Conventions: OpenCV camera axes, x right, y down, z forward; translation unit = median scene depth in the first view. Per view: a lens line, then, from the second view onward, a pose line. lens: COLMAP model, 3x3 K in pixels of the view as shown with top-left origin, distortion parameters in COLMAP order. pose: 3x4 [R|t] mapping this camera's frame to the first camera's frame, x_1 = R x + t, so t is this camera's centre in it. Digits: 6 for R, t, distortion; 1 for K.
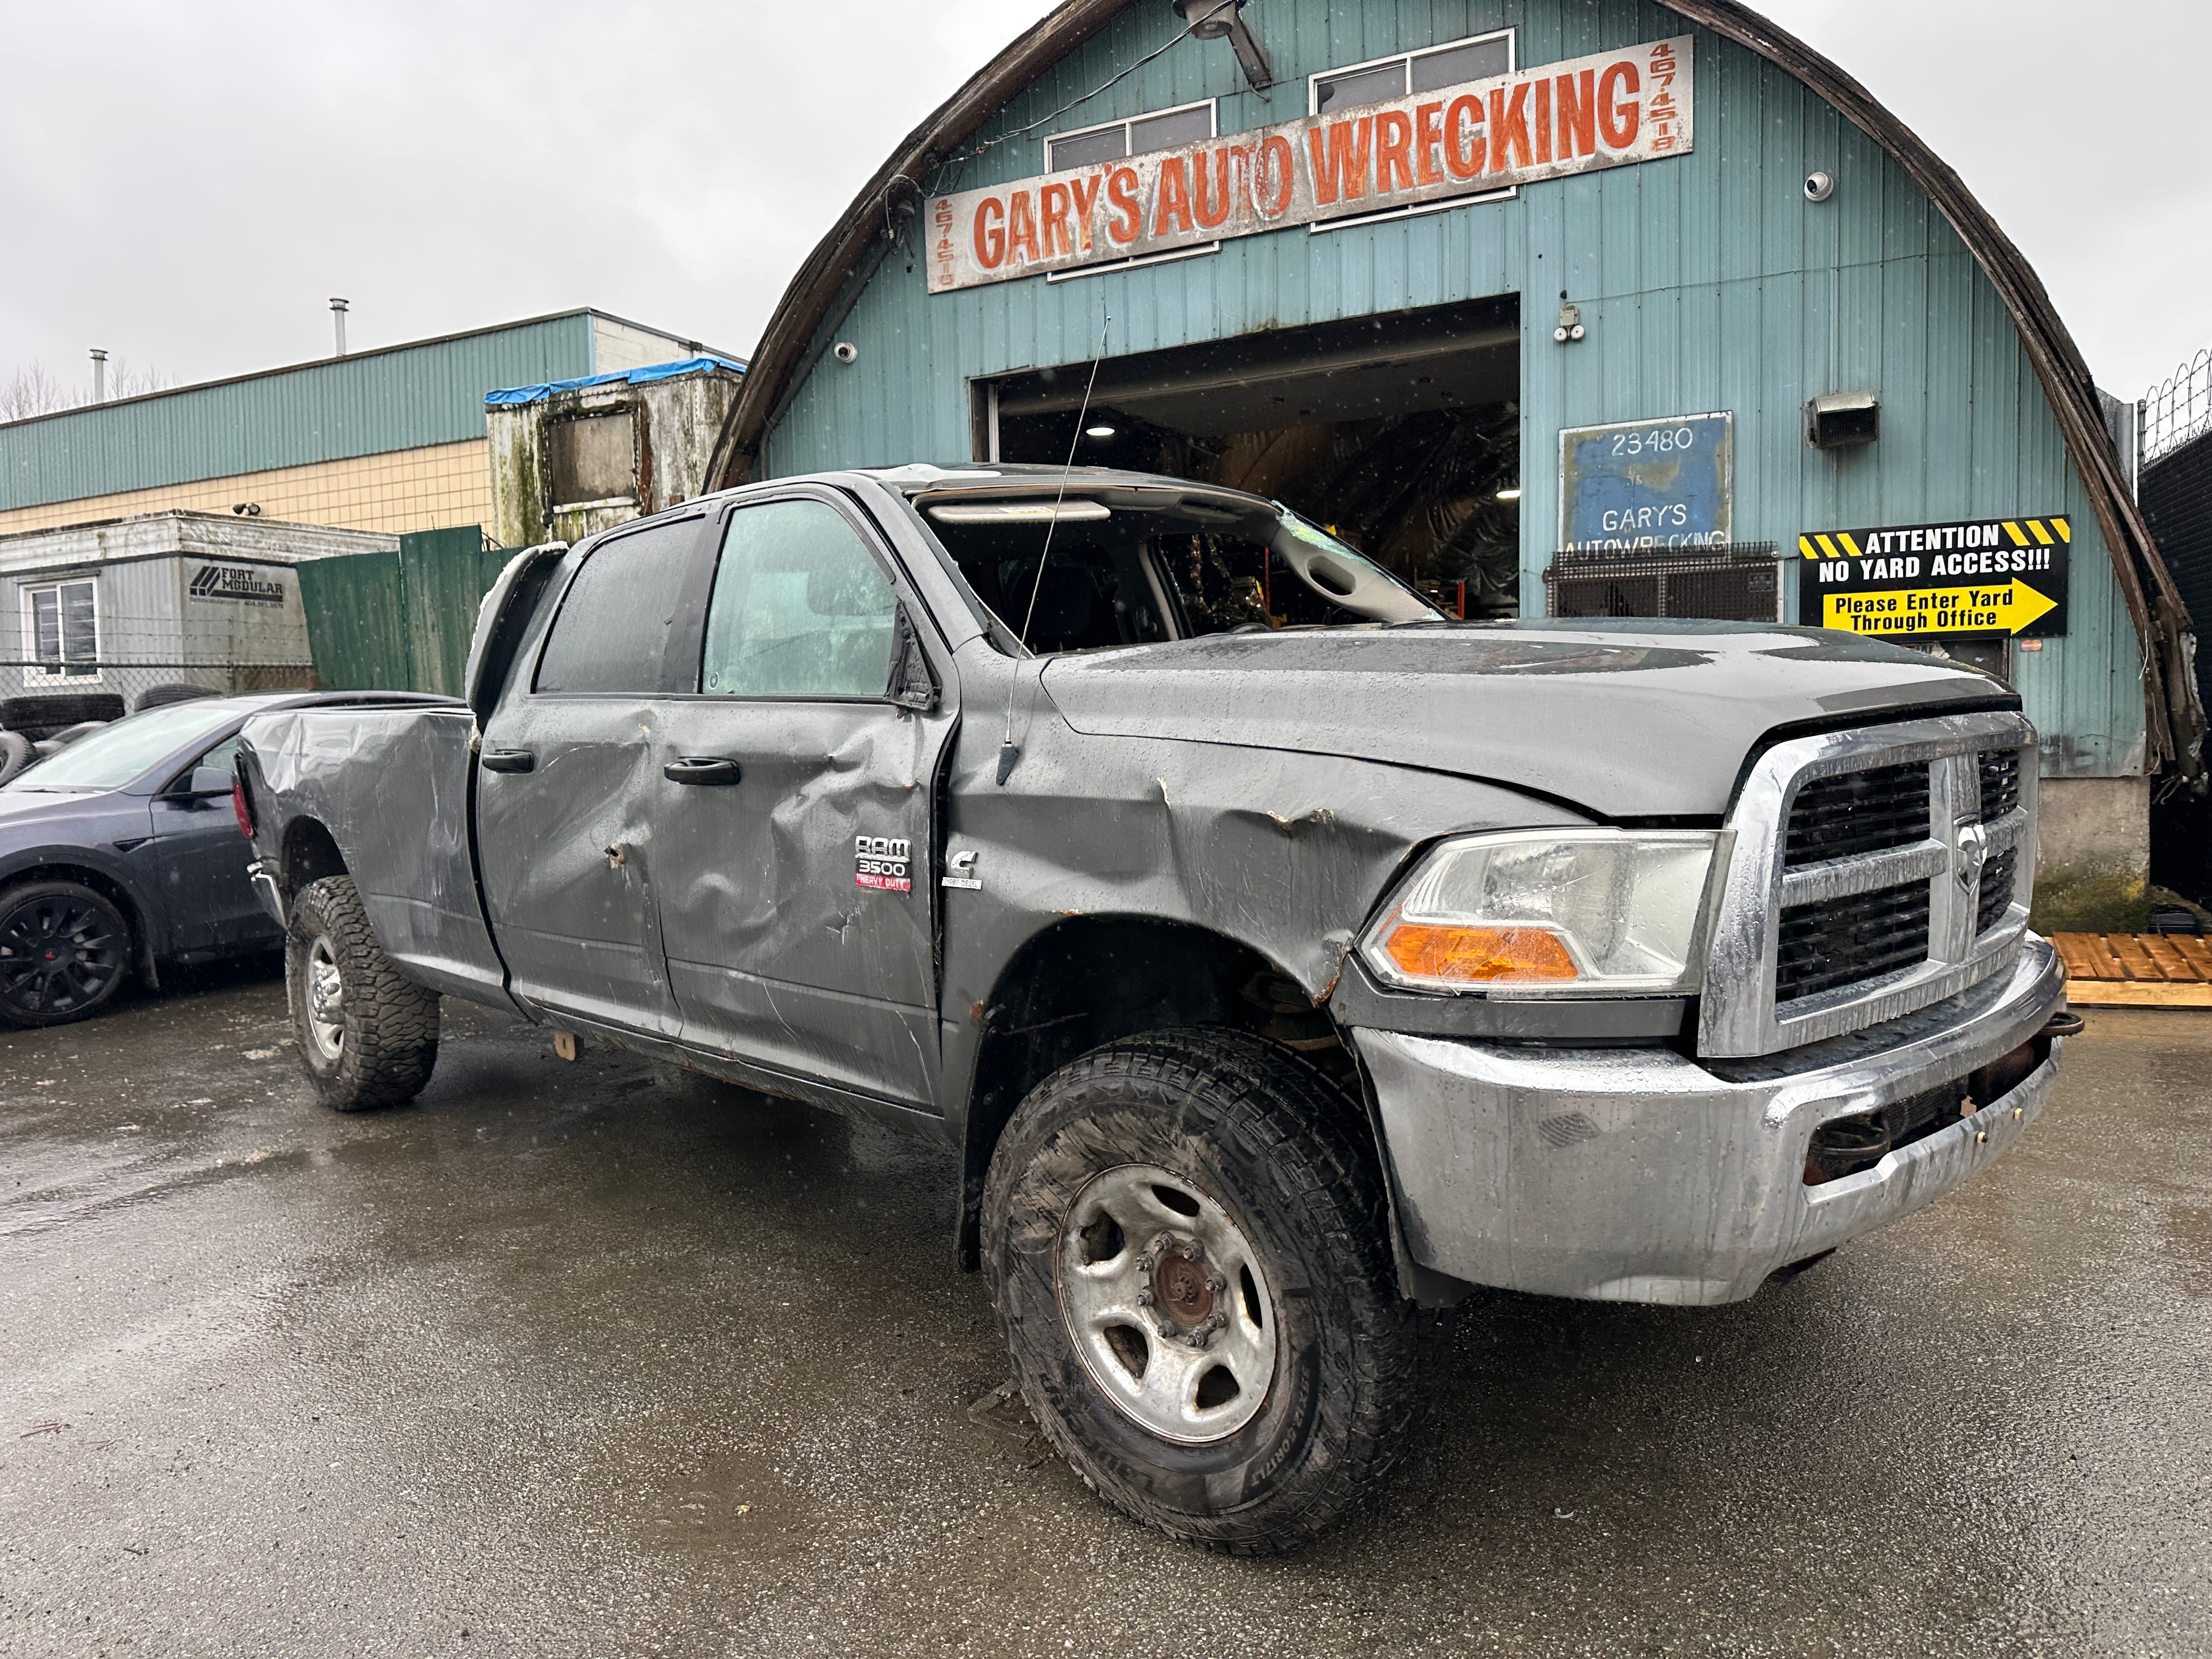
lens RADIAL K [[1551.2, 0, 1120.7], [0, 1551.2, 823.3], [0, 0, 1]] dist [0.074175, -0.114746]
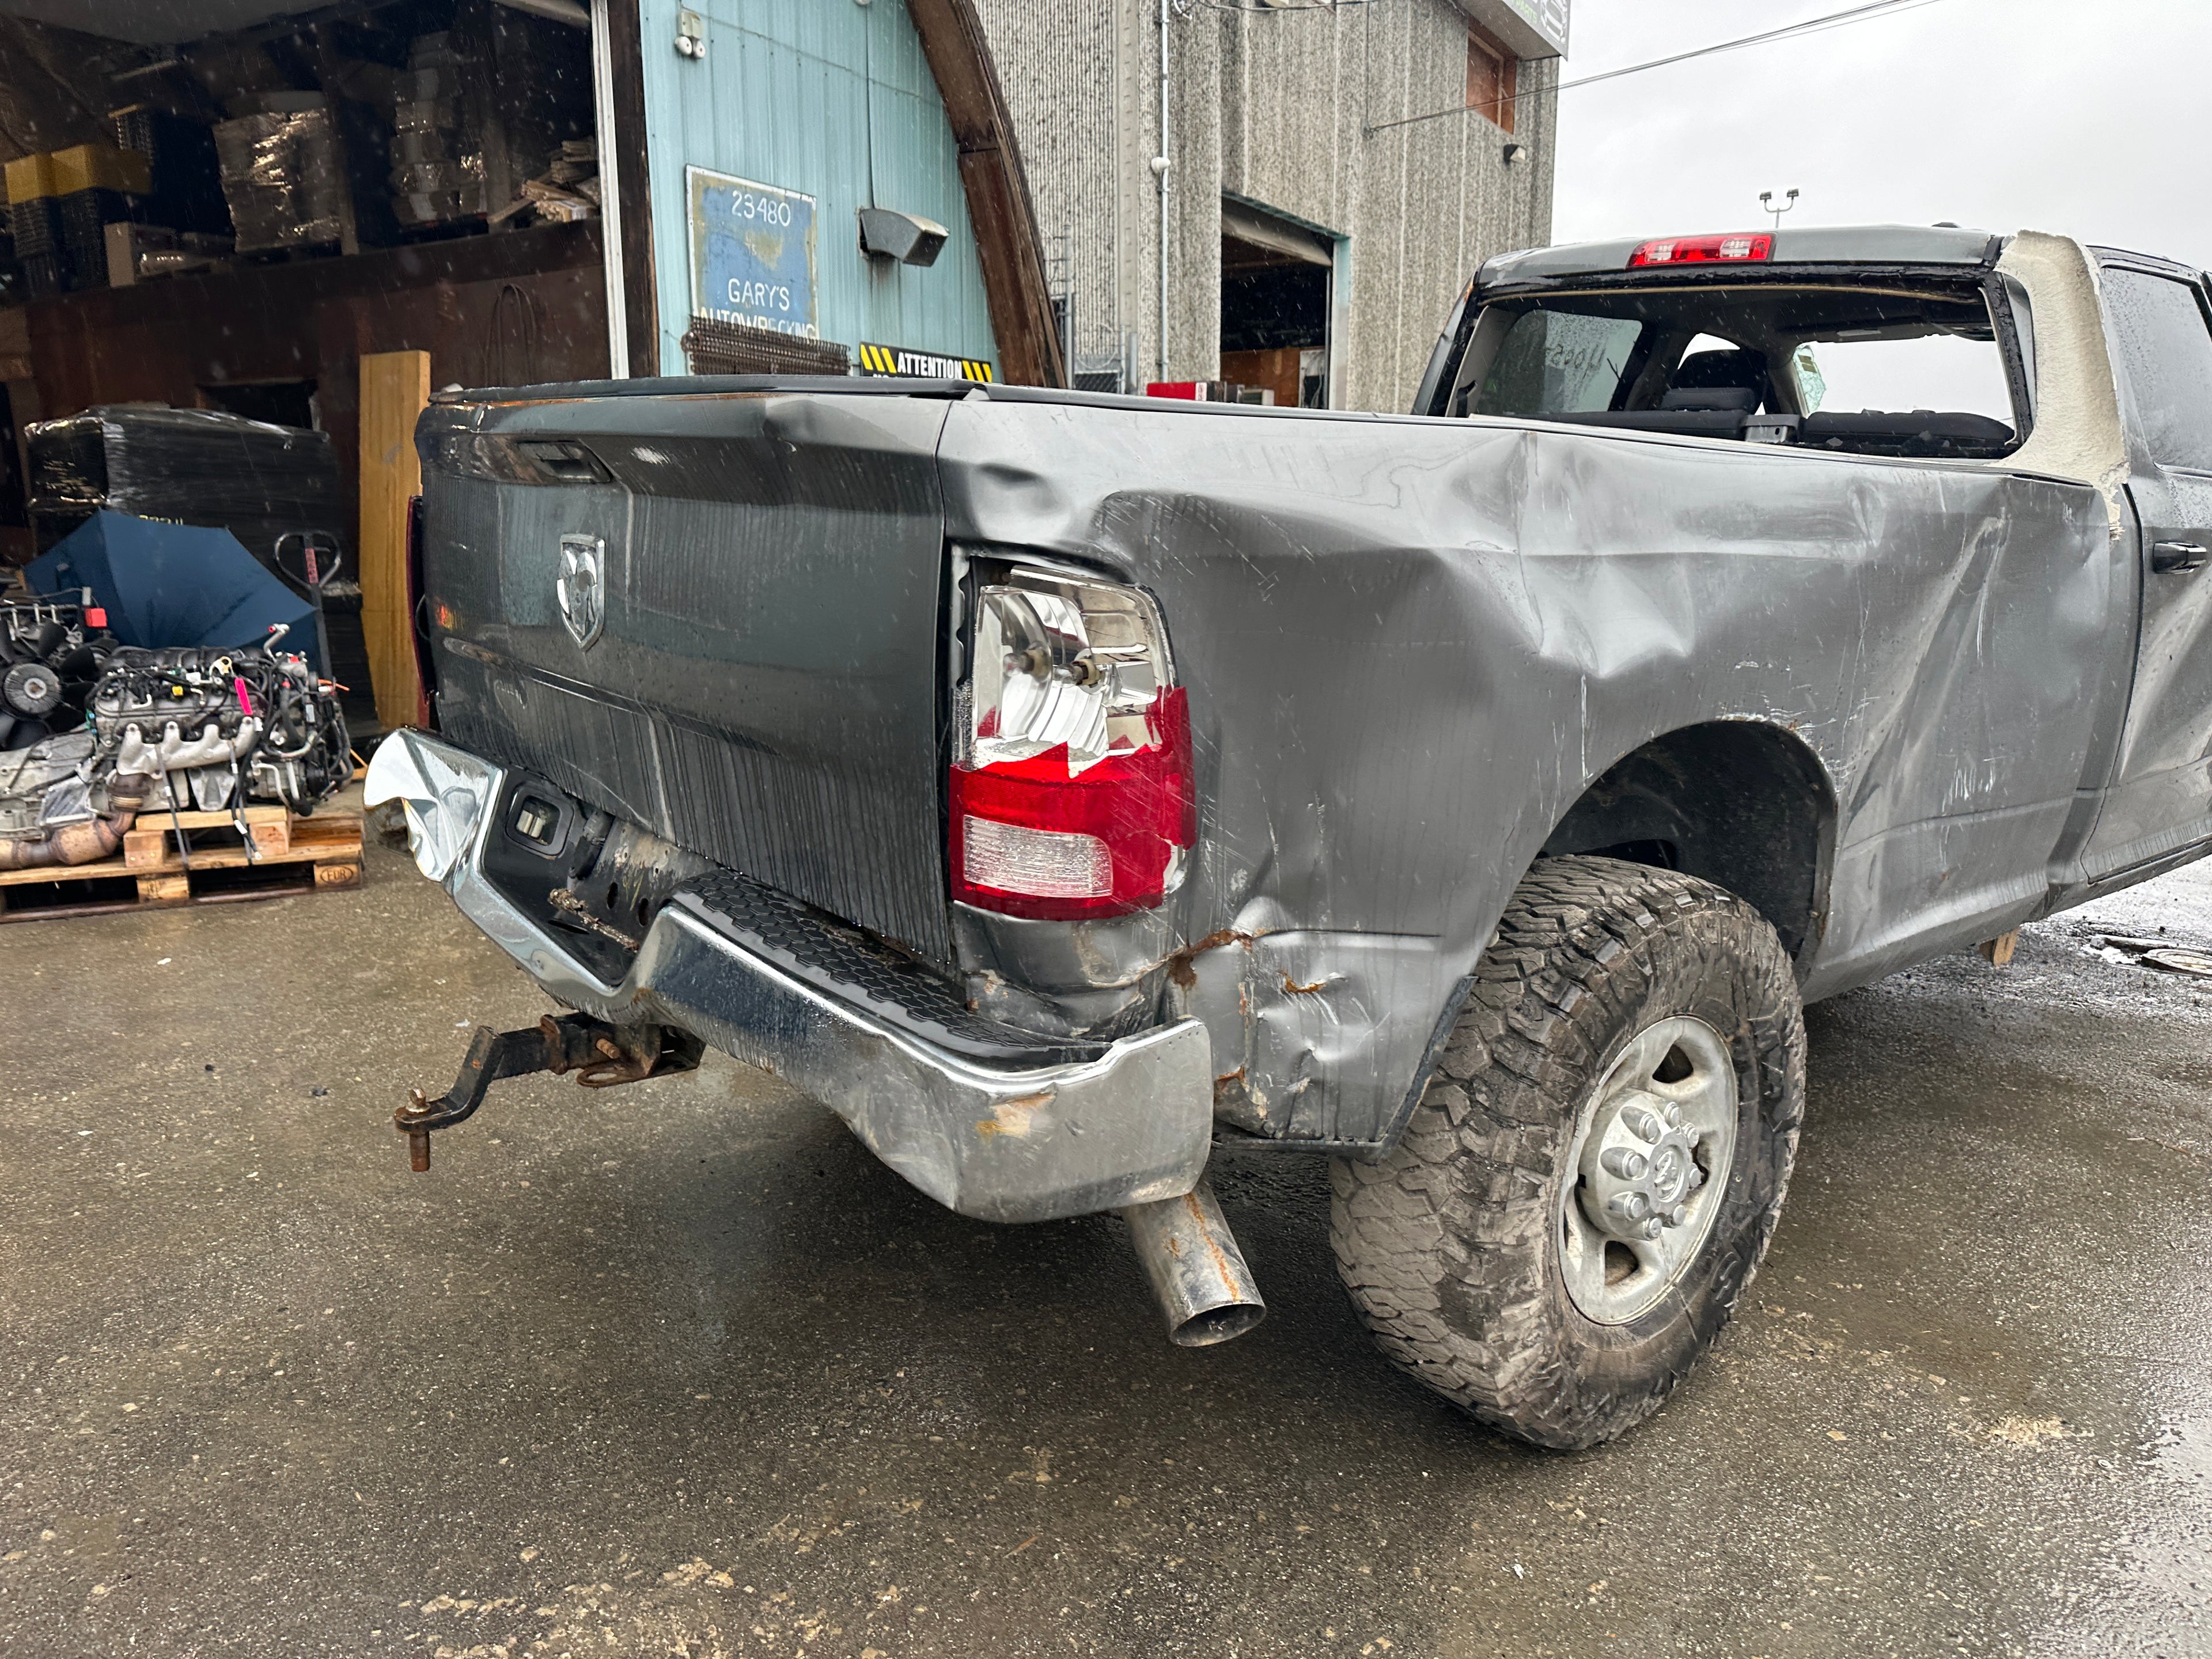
lens RADIAL K [[1578.5, 0, 1135.2], [0, 1578.5, 811.8], [0, 0, 1]] dist [0.036842, -0.024682]
pose [[0.059740, -0.160214, 0.985273, -0.597668], [0.052287, 0.986183, 0.157192, -0.033455], [-0.996844, 0.042126, 0.067291, 0.729656]]
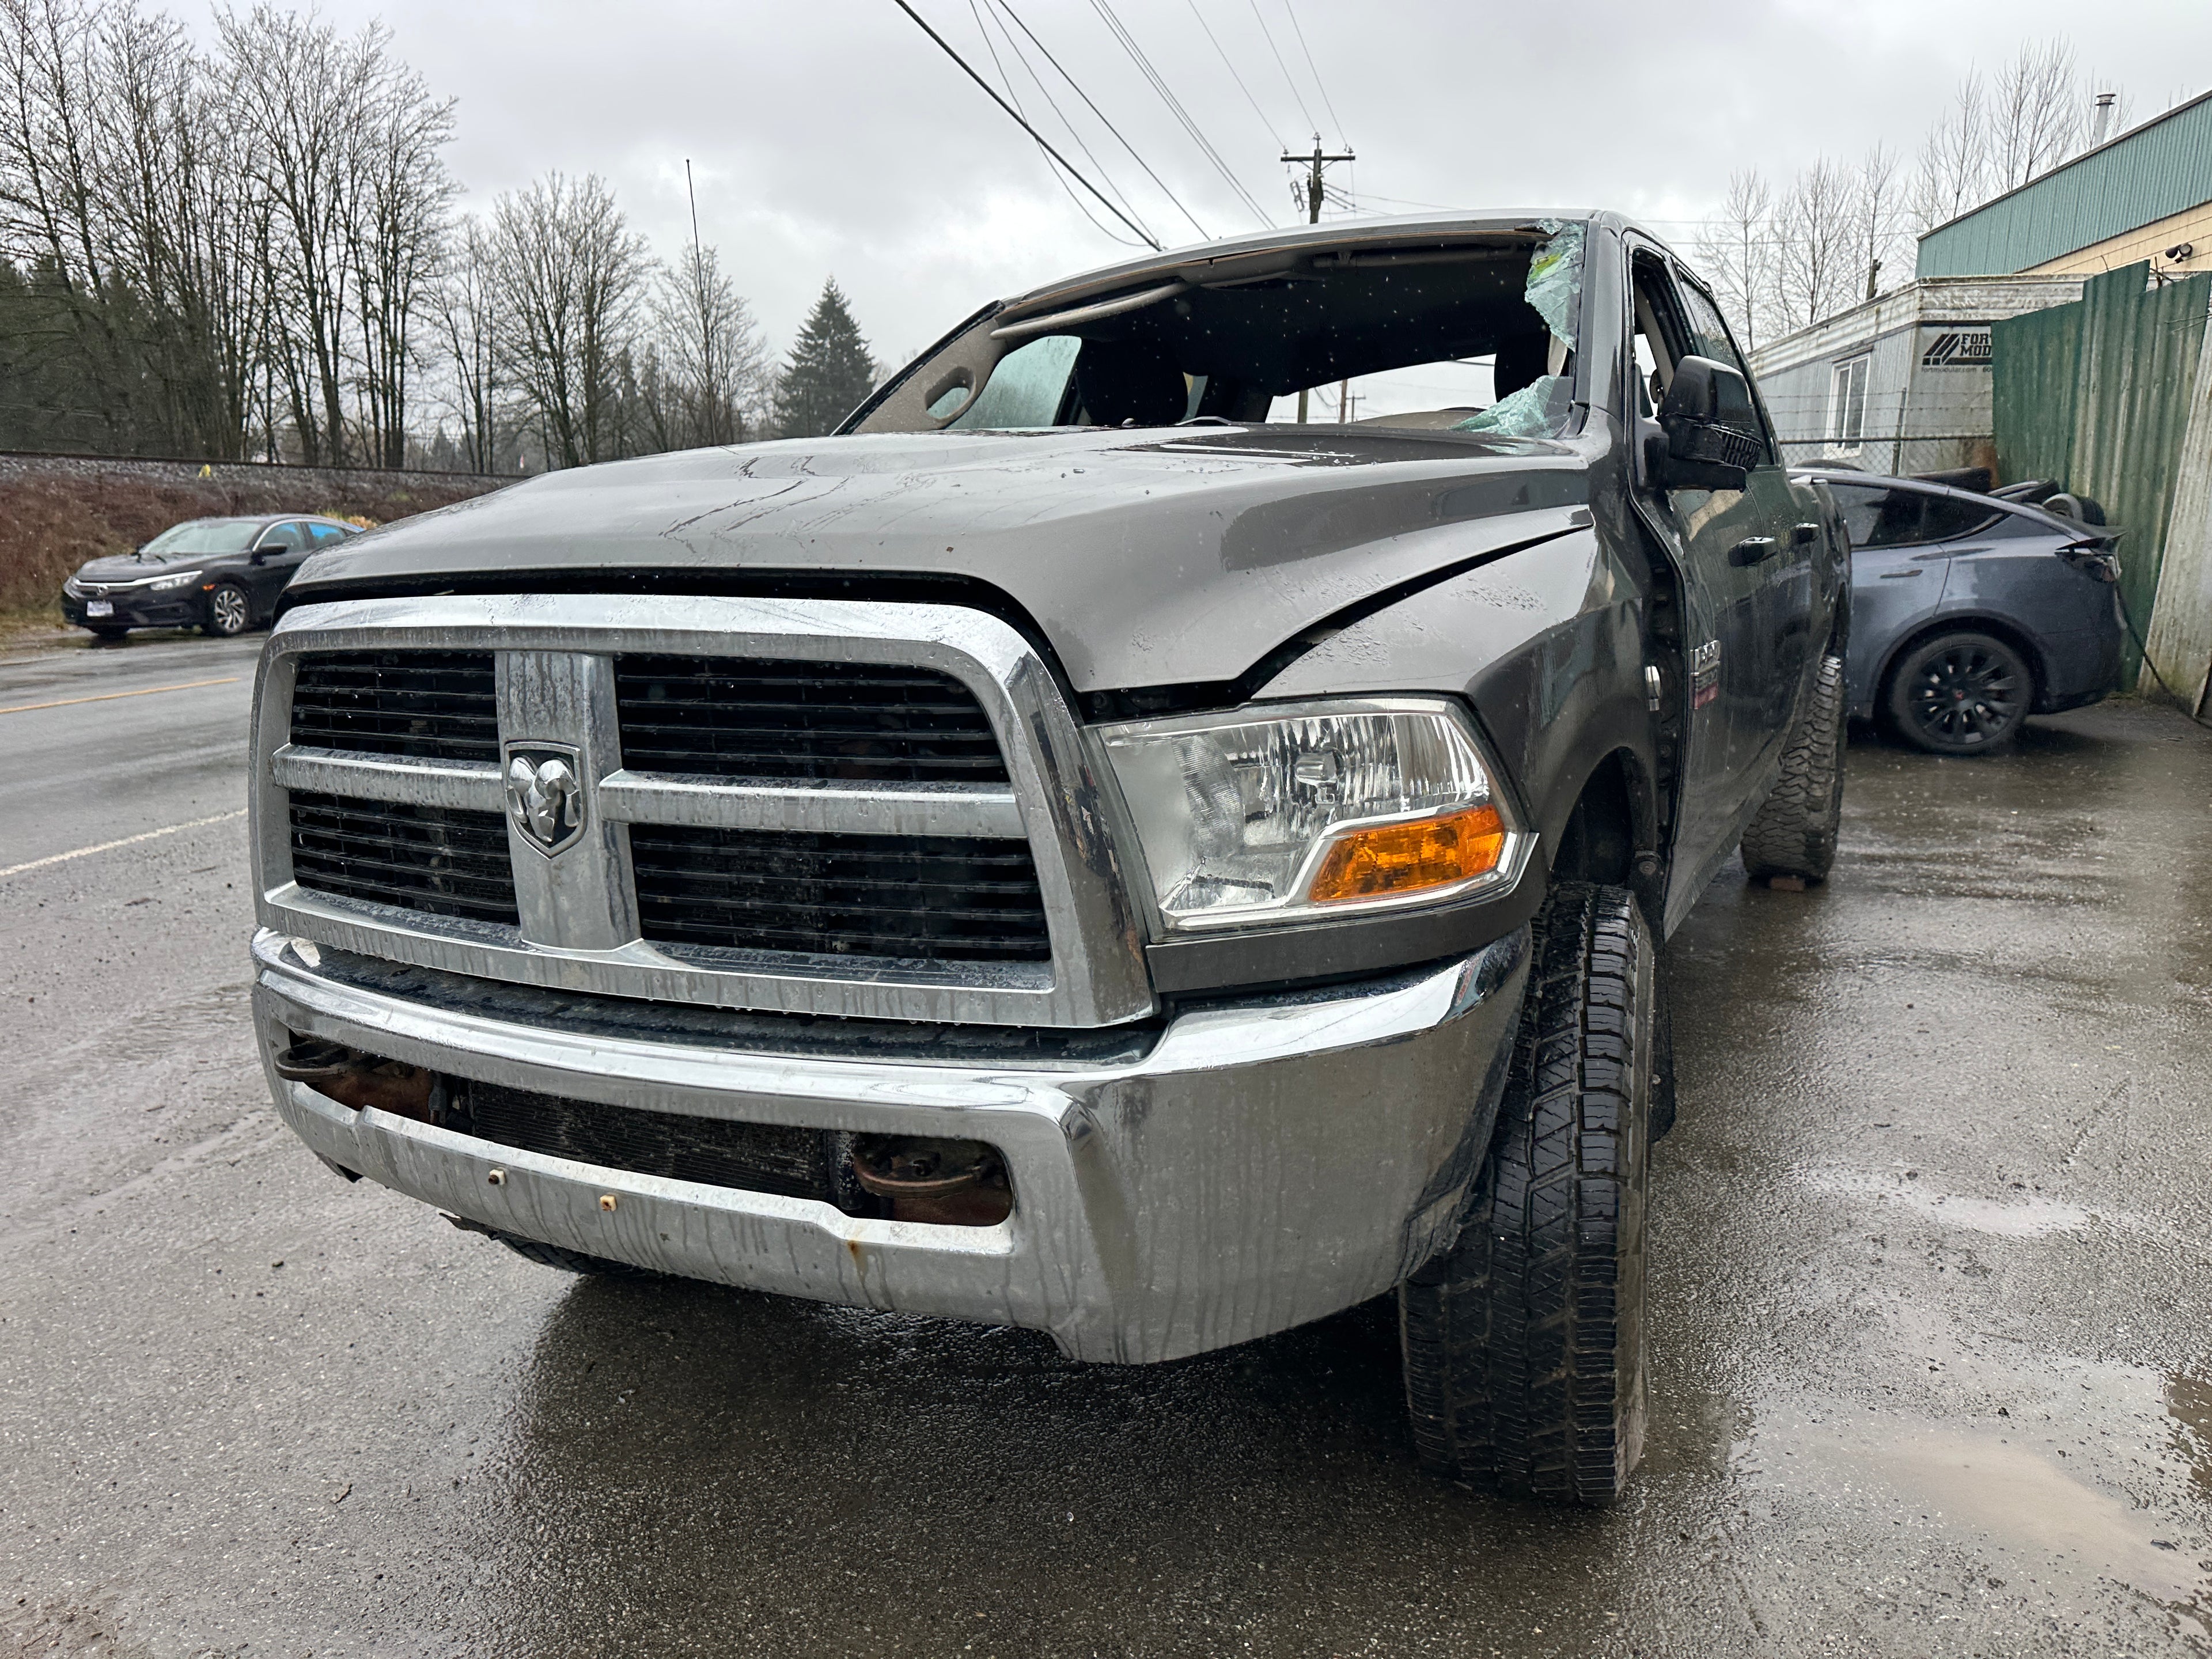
lens RADIAL K [[1578.5, 0, 1135.2], [0, 1578.5, 811.8], [0, 0, 1]] dist [0.036842, -0.024682]
pose [[0.330621, 0.200122, -0.922302, 0.374838], [-0.069354, 0.979769, 0.187730, -0.036277], [0.941212, 0.001898, 0.337811, 0.297704]]
